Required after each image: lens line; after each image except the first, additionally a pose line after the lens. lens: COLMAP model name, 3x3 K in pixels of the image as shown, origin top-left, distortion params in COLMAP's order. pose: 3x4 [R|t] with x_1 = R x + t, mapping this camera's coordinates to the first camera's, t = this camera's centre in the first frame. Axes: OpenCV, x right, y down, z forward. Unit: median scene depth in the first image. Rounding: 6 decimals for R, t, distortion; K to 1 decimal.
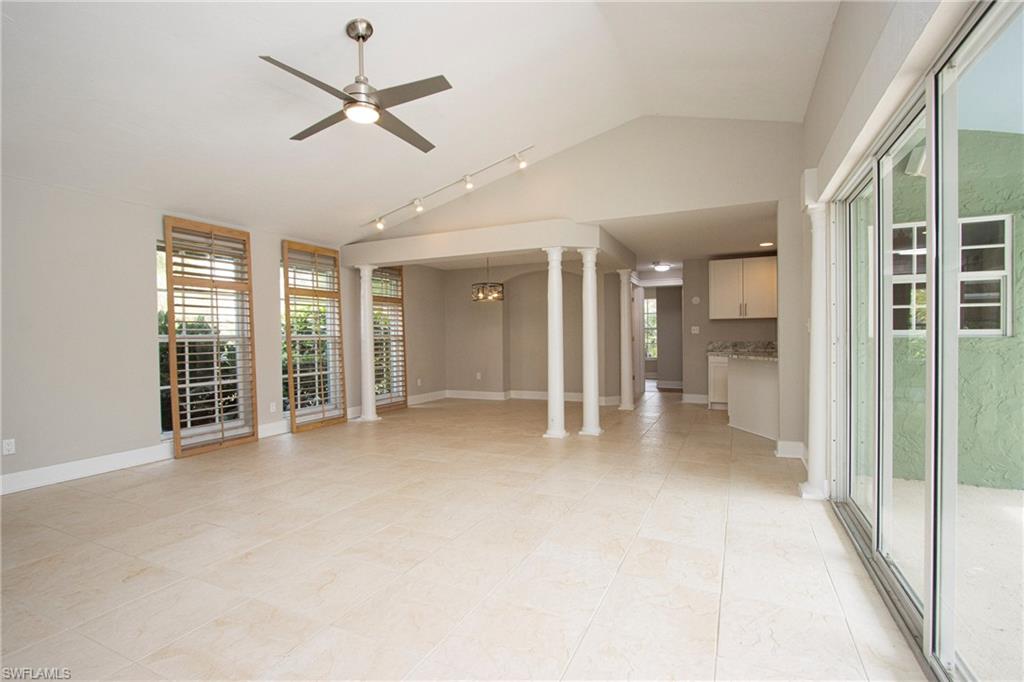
lens RADIAL K [[482.7, 0, 510.1], [0, 482.7, 341.5], [0, 0, 1]] dist [-0.003377, -0.000579]
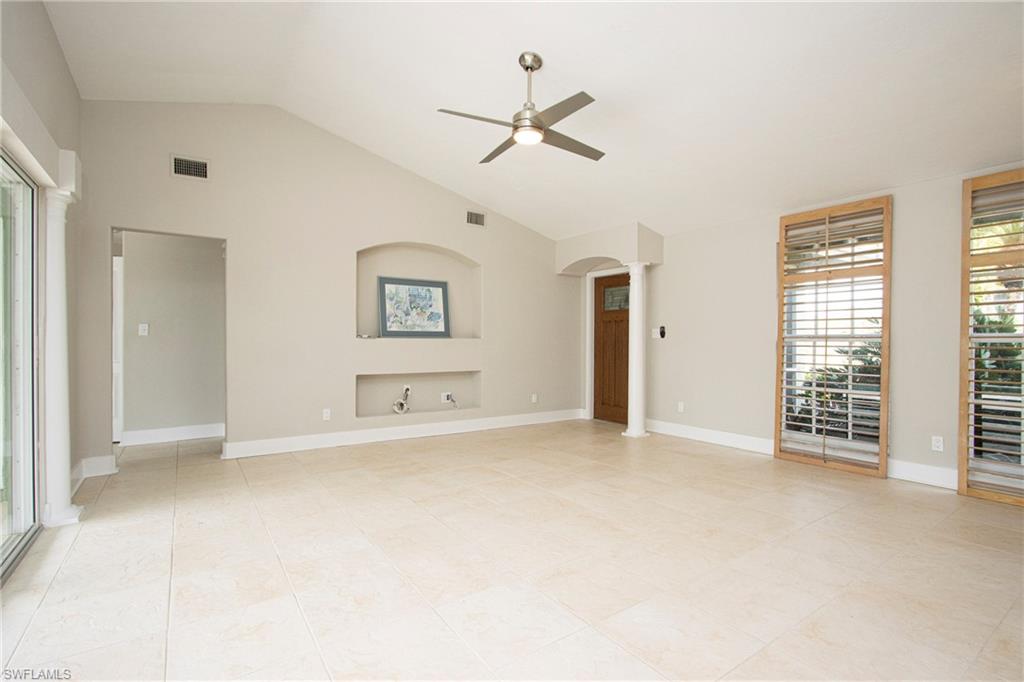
lens RADIAL K [[482.7, 0, 510.1], [0, 482.7, 341.5], [0, 0, 1]] dist [-0.003377, -0.000579]
pose [[-0.502485, 0.011277, -0.864512, 0.382735], [-0.006040, 0.999845, 0.016553, -0.010145], [0.864565, 0.013540, -0.502339, 0.856137]]
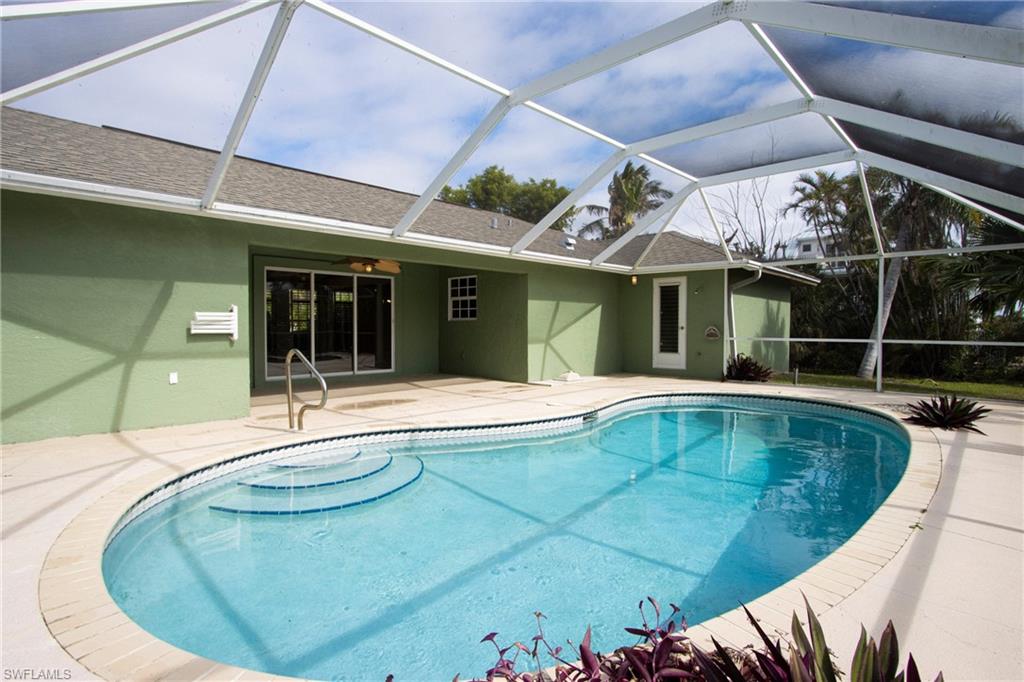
lens RADIAL K [[519.0, 0, 512.2], [0, 519.0, 337.1], [0, 0, 1]] dist [-0.003991, 0.000377]
pose [[0.949082, 0.014468, -0.314698, 1.492251], [-0.010281, 0.999835, 0.014963, 0.025560], [0.314862, -0.010966, 0.949074, -1.189412]]
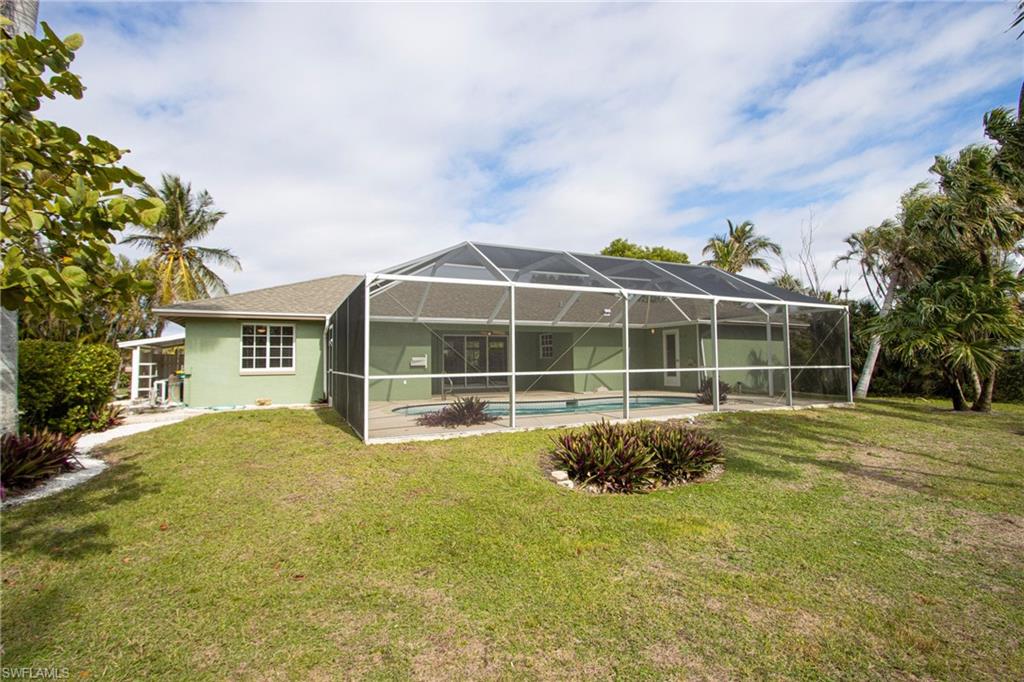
lens RADIAL K [[482.7, 0, 510.1], [0, 482.7, 341.5], [0, 0, 1]] dist [-0.003377, -0.000579]
pose [[0.770892, -0.034118, -0.636052, 2.632835], [0.002841, 0.998739, -0.050130, 0.042989], [0.636960, 0.036838, 0.770016, -2.082452]]
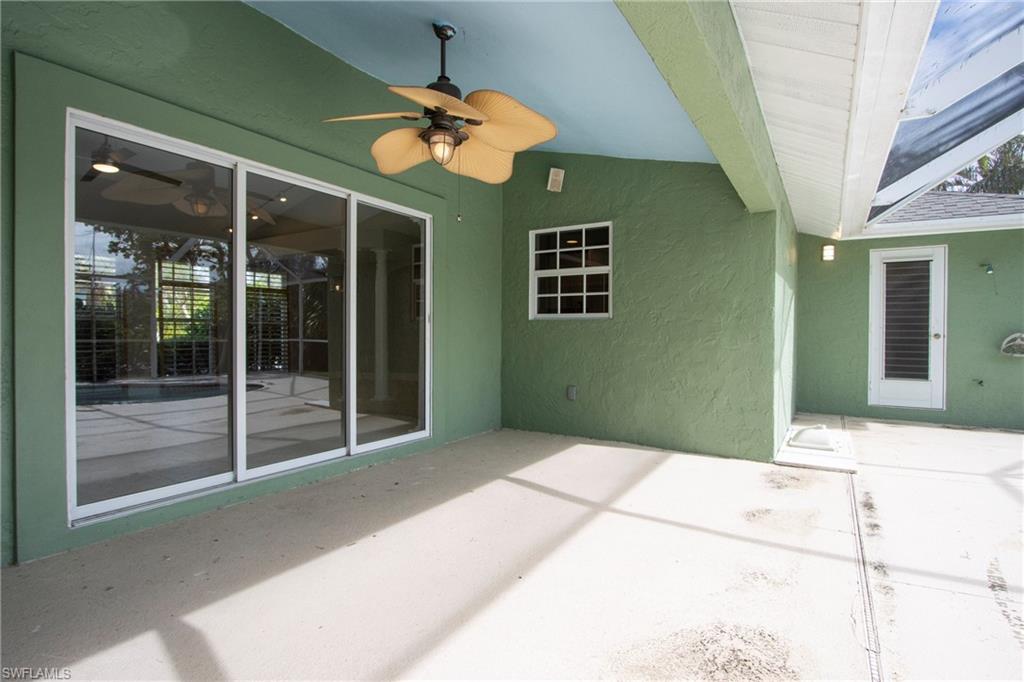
lens RADIAL K [[519.0, 0, 512.2], [0, 519.0, 337.1], [0, 0, 1]] dist [-0.003991, 0.000377]
pose [[0.993082, 0.012480, -0.116758, 0.654056], [-0.012693, 0.999919, -0.001075, 0.029200], [0.116735, 0.002550, 0.993160, -0.261252]]
